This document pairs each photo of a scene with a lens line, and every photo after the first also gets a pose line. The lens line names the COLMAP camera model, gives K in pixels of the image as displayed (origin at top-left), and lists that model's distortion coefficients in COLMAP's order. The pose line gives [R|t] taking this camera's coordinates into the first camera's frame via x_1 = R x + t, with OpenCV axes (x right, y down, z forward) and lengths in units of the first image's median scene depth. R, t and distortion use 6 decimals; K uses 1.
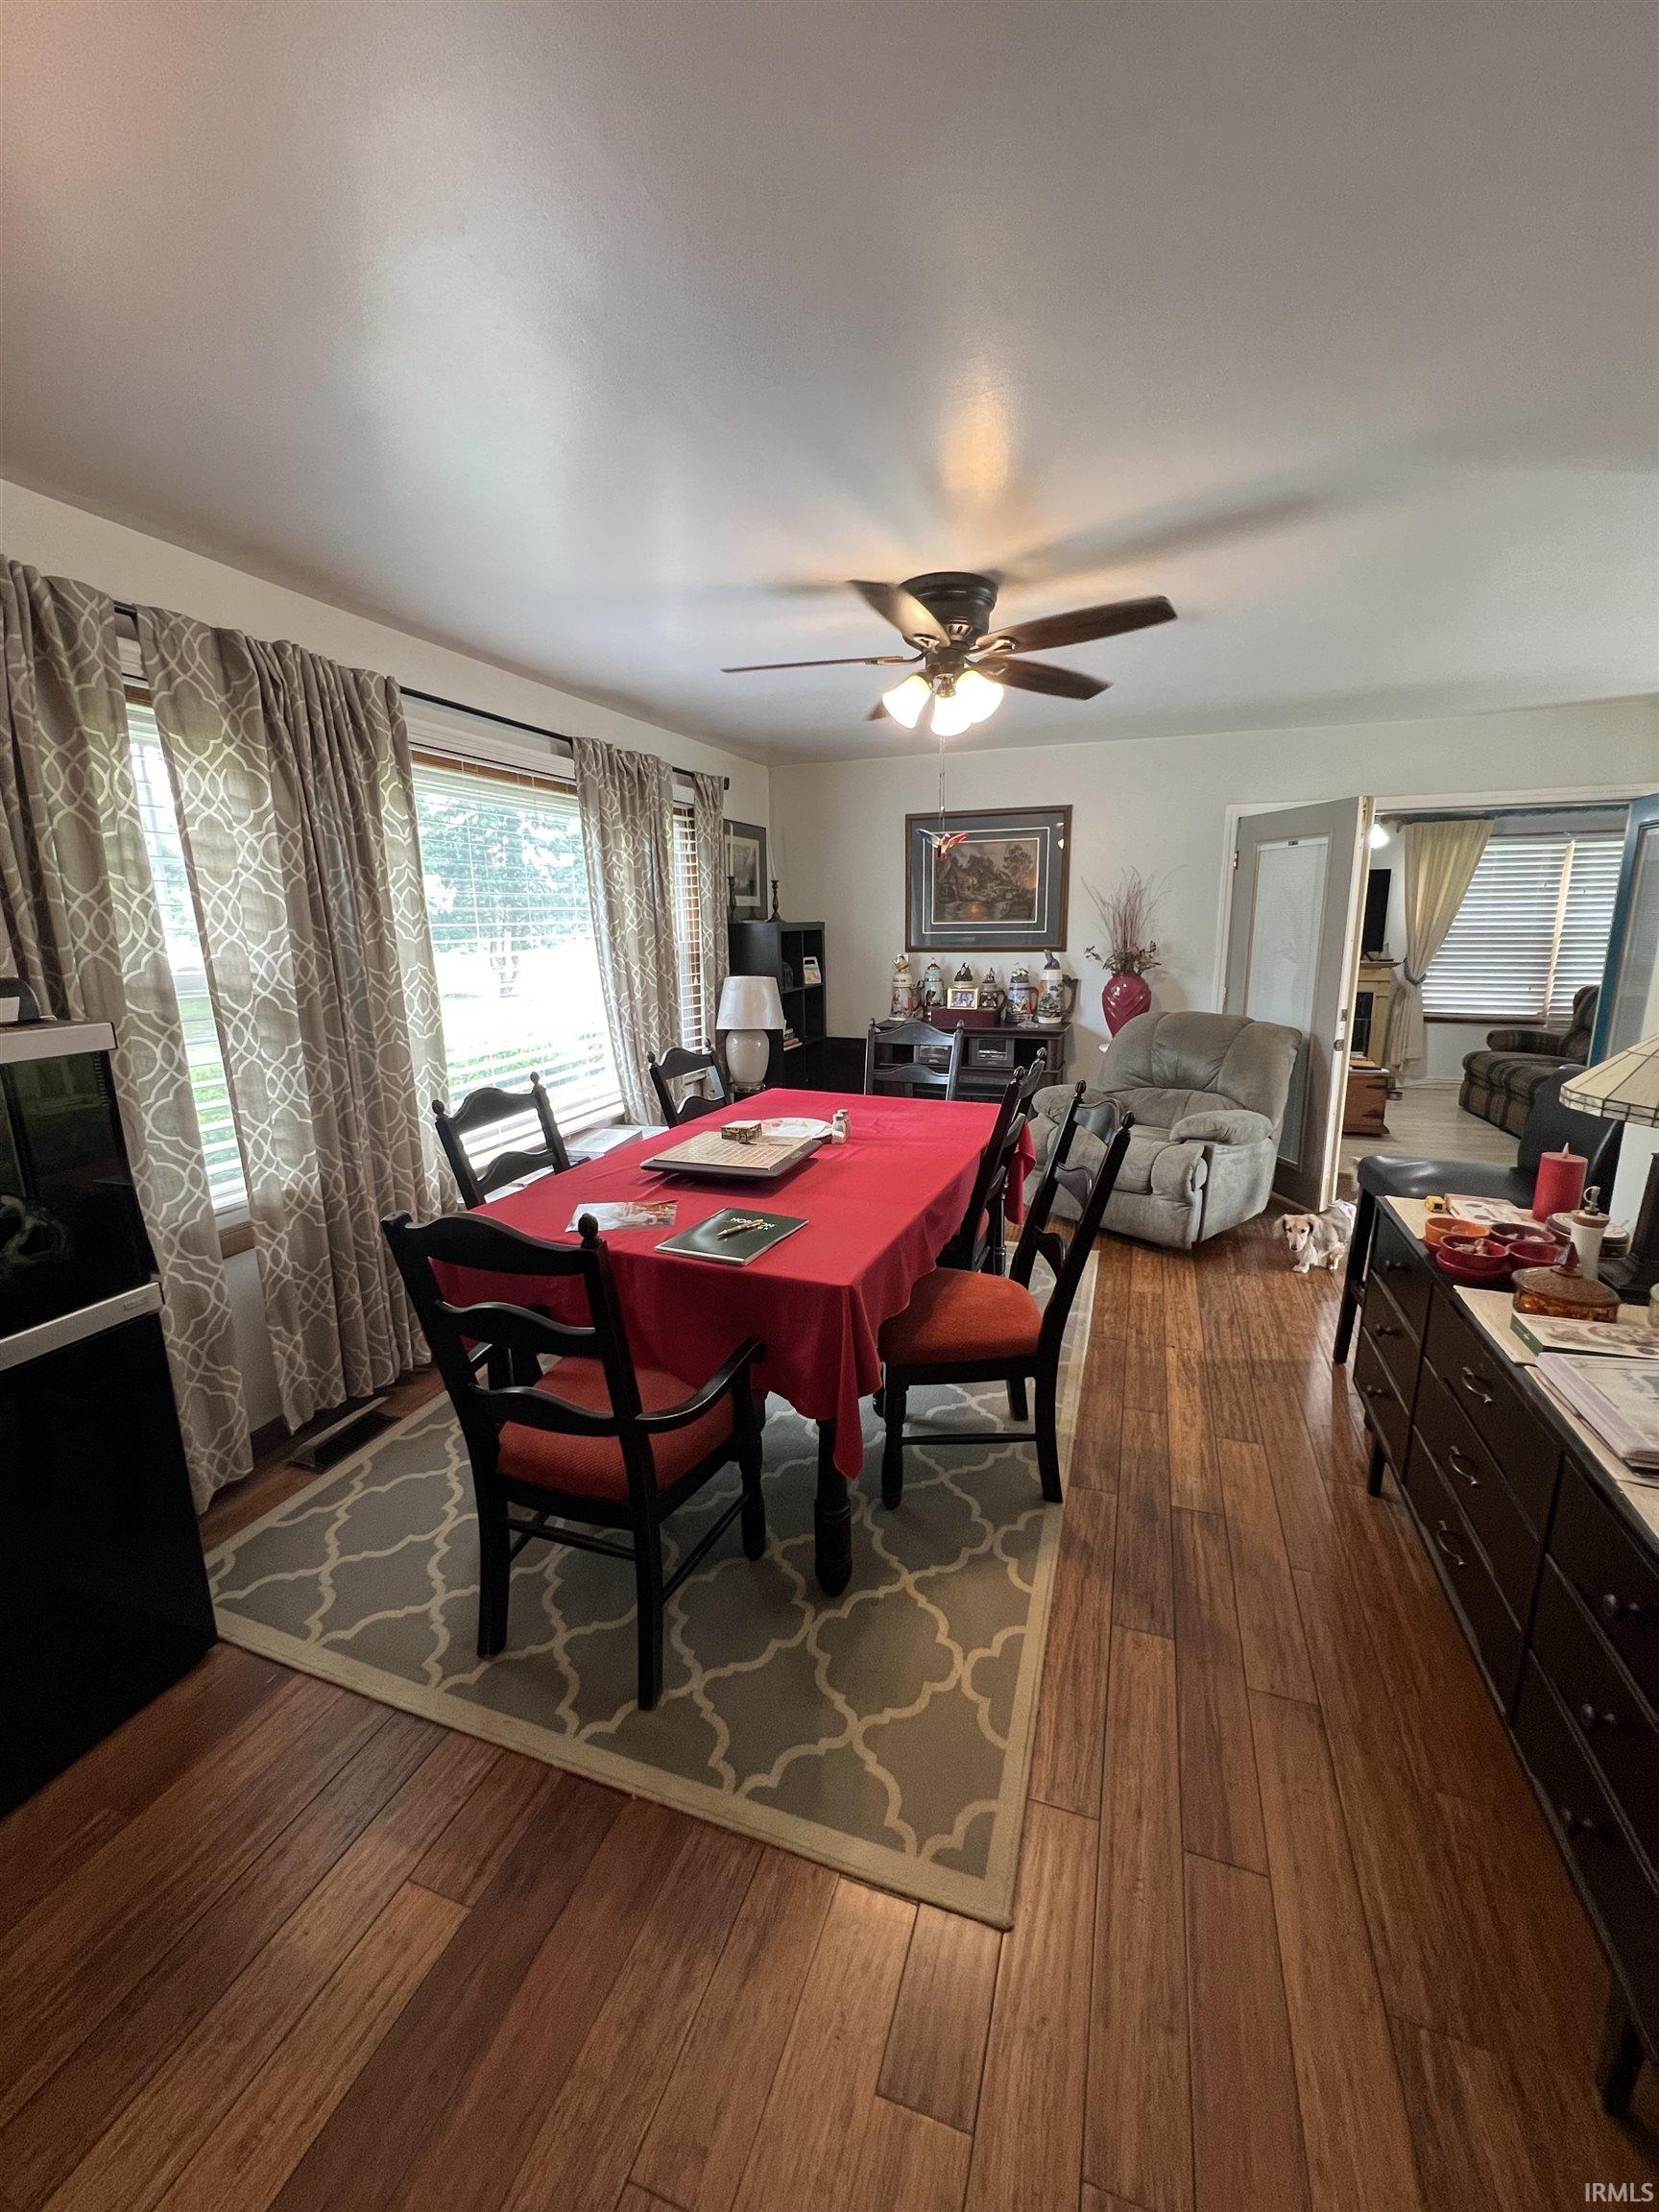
lens RADIAL K [[885.0, 0, 823.0], [0, 885.0, 1107.9], [0, 0, 1]] dist [-0.000273, -0.000543]
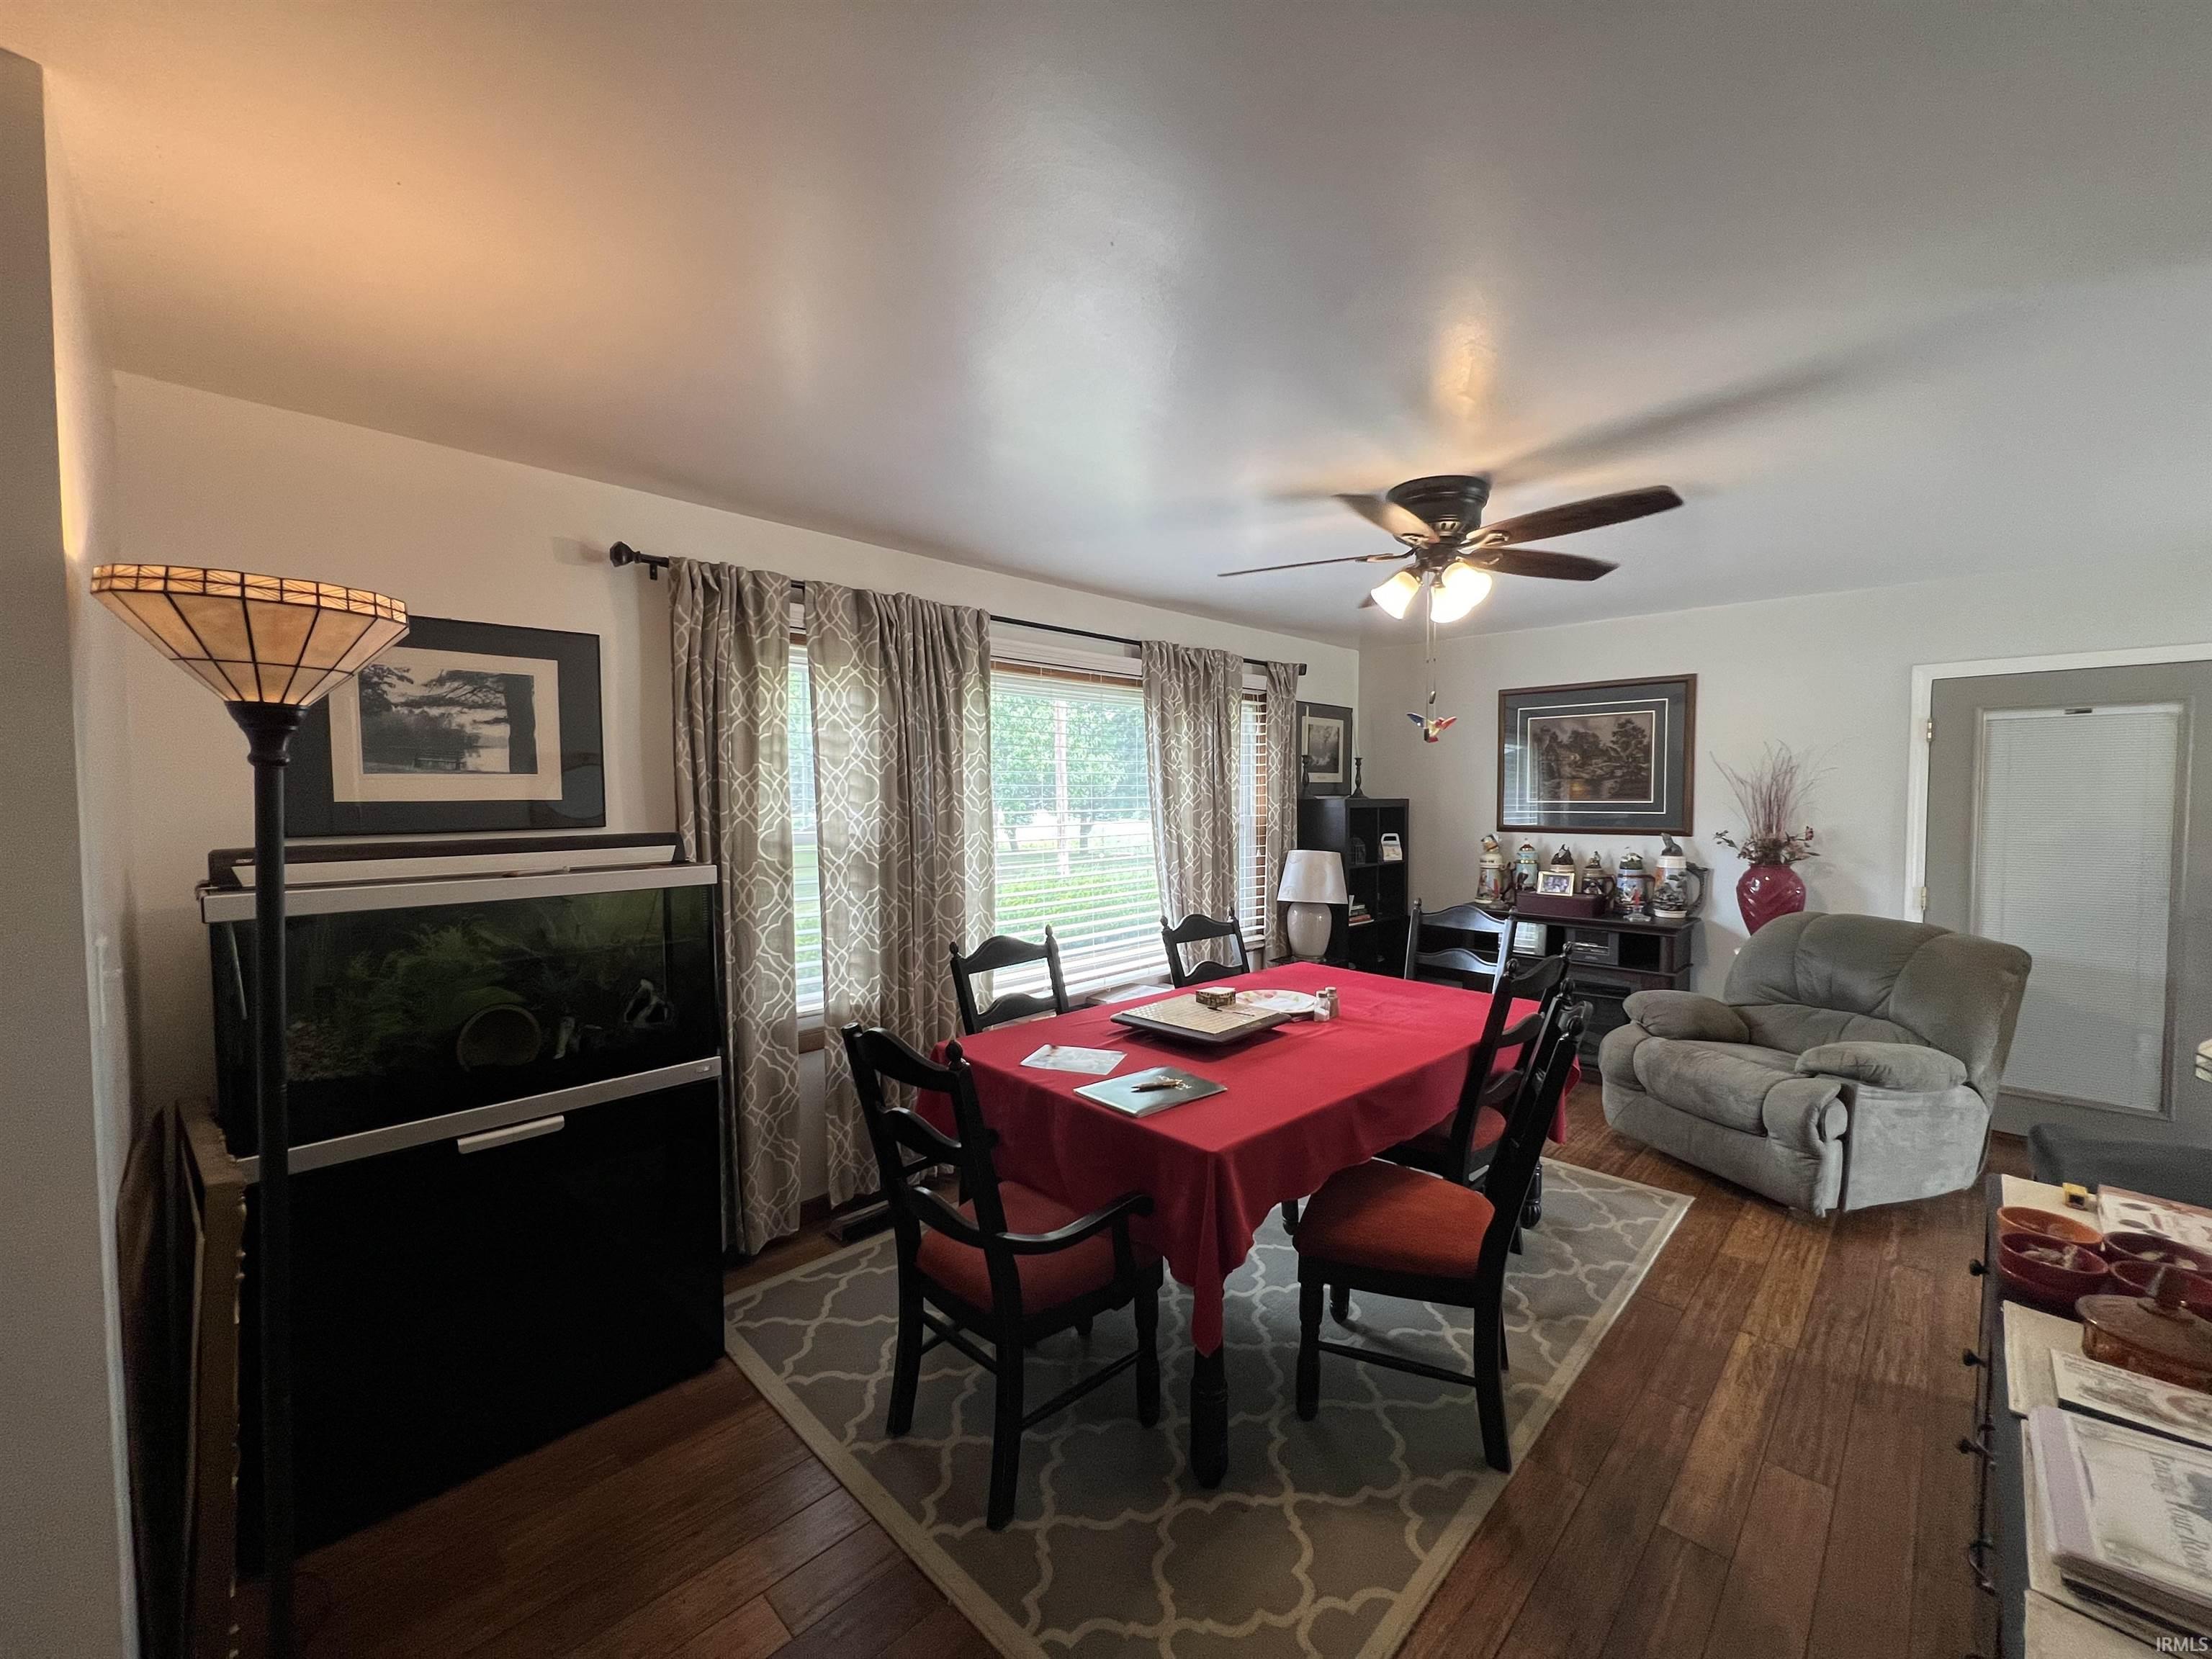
lens RADIAL K [[890.9, 0, 1110.1], [0, 890.9, 831.1], [0, 0, 1]] dist [-0.004059, 0.001097]
pose [[0.908185, 0.030101, -0.417486, 0.254527], [-0.097599, 0.985146, -0.141285, -0.006677], [0.407032, 0.169059, 0.897632, -0.031219]]
